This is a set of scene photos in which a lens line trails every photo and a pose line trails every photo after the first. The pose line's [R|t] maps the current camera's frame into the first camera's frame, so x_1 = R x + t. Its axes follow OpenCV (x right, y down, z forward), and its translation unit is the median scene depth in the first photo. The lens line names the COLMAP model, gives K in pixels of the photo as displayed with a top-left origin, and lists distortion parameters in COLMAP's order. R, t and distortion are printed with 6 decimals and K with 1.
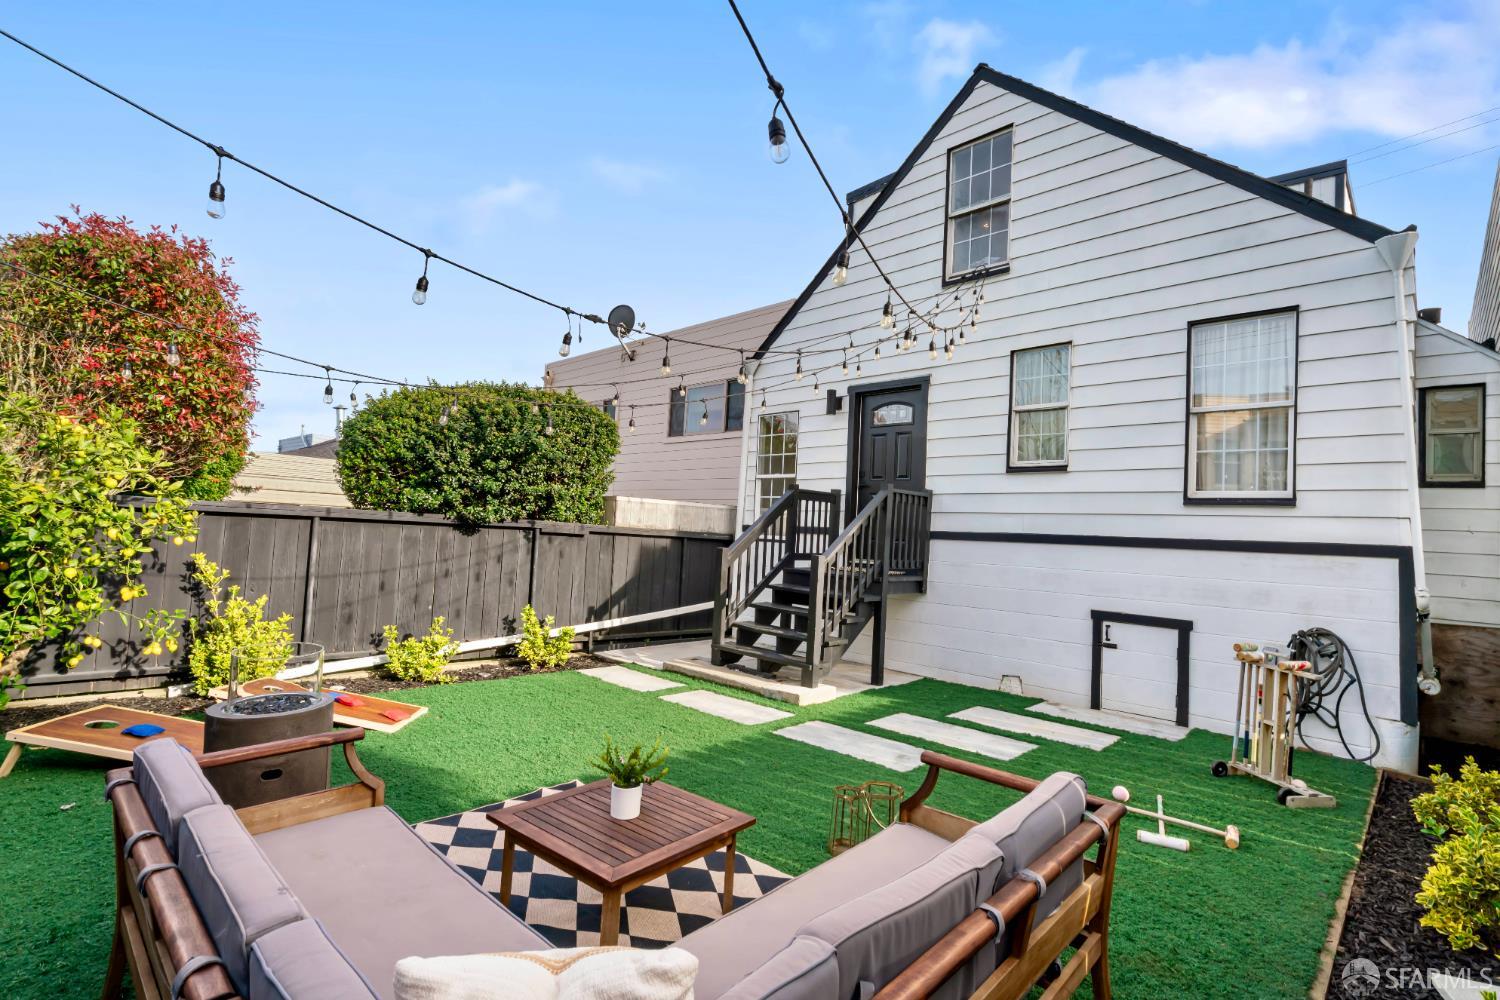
lens RADIAL K [[690.1, 0, 794.7], [0, 690.1, 505.9], [0, 0, 1]] dist [0.002371, 0.000275]
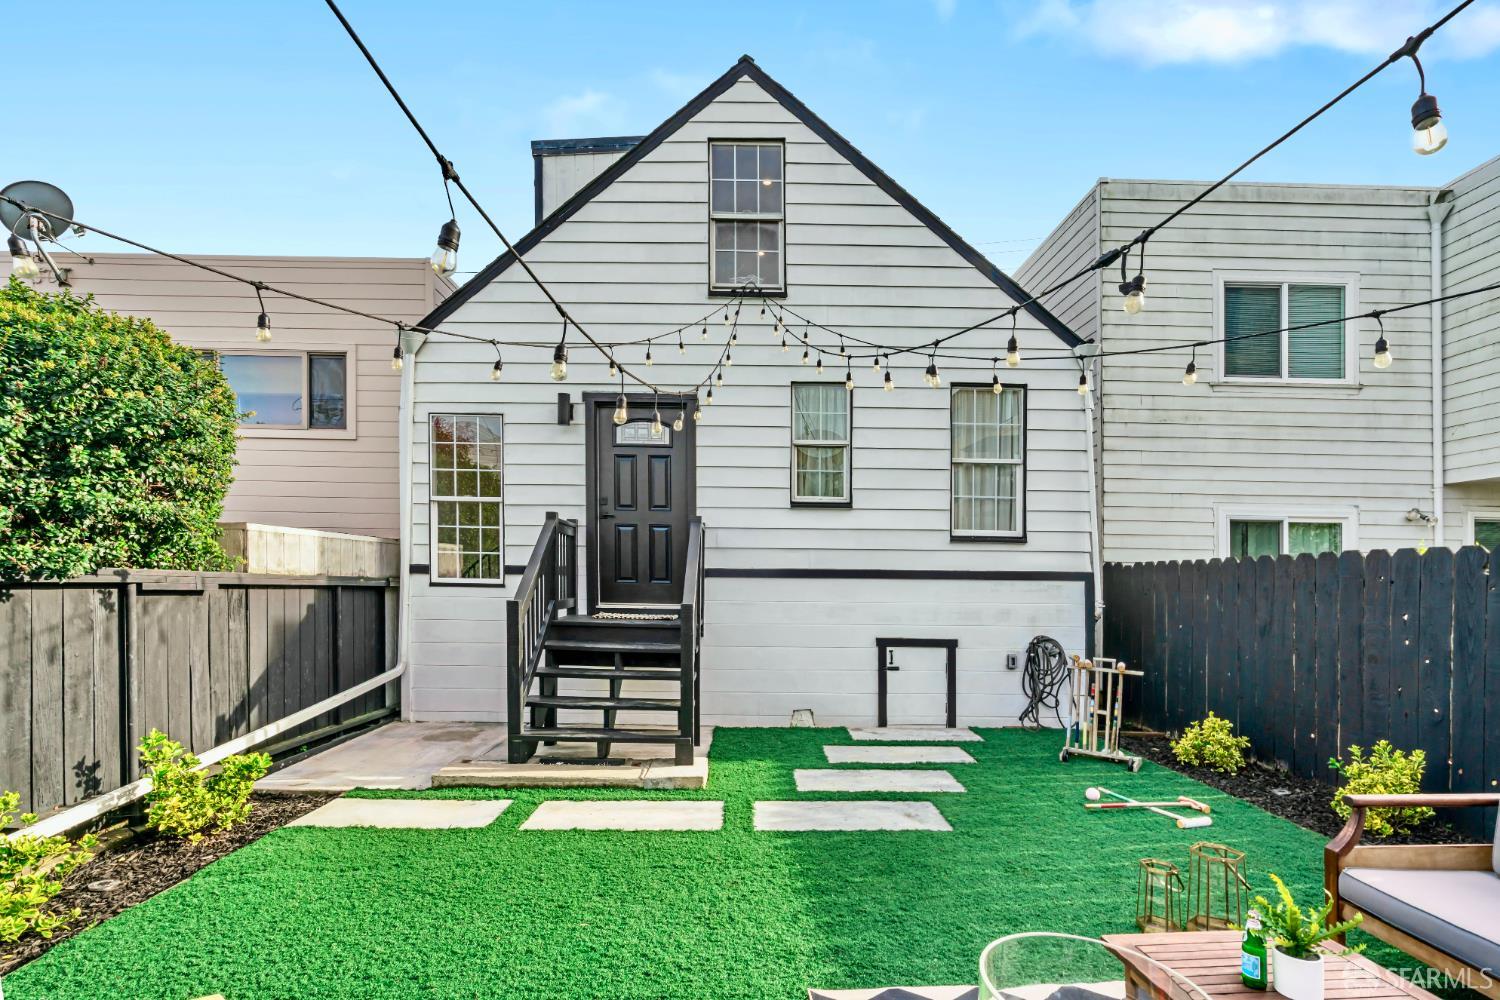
lens RADIAL K [[687.1, 0, 749.4], [0, 687.1, 584.7], [0, 0, 1]] dist [-0.000732, 0.000144]
pose [[0.734787, -0.043014, 0.676932, -0.382244], [-0.007738, 0.997391, 0.071776, -0.007455], [-0.678253, -0.057979, 0.732537, 0.299337]]
